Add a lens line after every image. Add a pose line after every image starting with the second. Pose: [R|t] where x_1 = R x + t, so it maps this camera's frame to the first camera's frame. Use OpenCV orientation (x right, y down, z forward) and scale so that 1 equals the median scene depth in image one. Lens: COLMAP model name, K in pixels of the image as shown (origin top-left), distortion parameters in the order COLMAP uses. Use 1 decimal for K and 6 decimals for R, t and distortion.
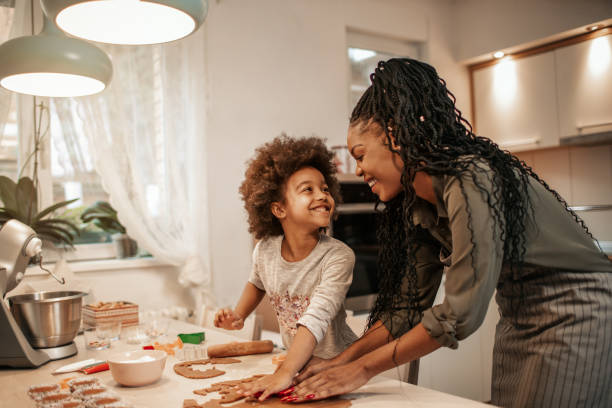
lens RADIAL K [[603.2, 0, 306.0], [0, 603.2, 204.0], [0, 0, 1]] dist [-0.062027, 0.026412]
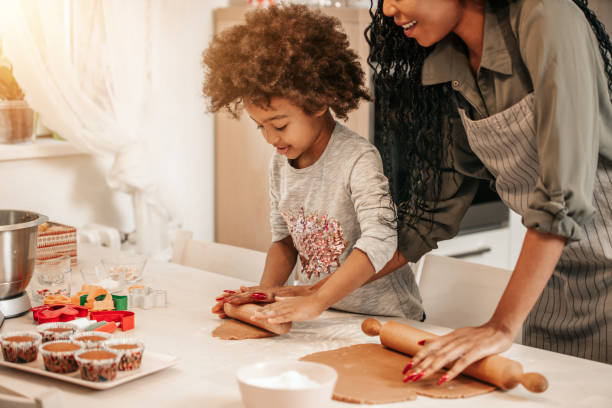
lens RADIAL K [[1296.8, 0, 306.0], [0, 1296.8, 204.0], [0, 0, 1]] dist [-0.259801, 0.129732]
pose [[0.990721, 0.023319, 0.133893, -0.197021], [-0.045994, 0.984568, 0.168850, -0.075258], [-0.127889, -0.173442, 0.976505, -0.258842]]
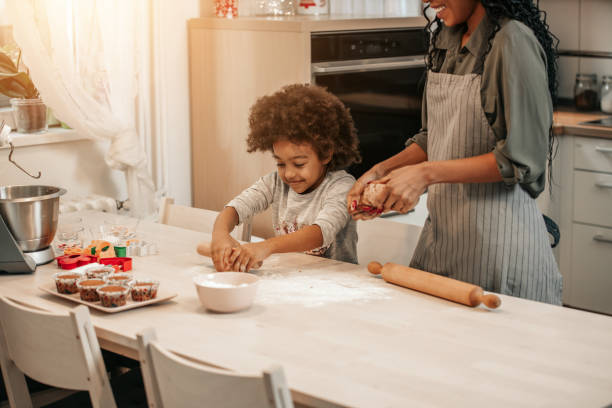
lens RADIAL K [[1282.2, 0, 306.0], [0, 1282.2, 204.0], [0, 0, 1]] dist [-0.274795, 0.075457]
pose [[0.989043, 0.001563, 0.147617, -0.209195], [-0.030315, 0.980783, 0.192730, -0.136498], [-0.144479, -0.195094, 0.970085, -0.586675]]
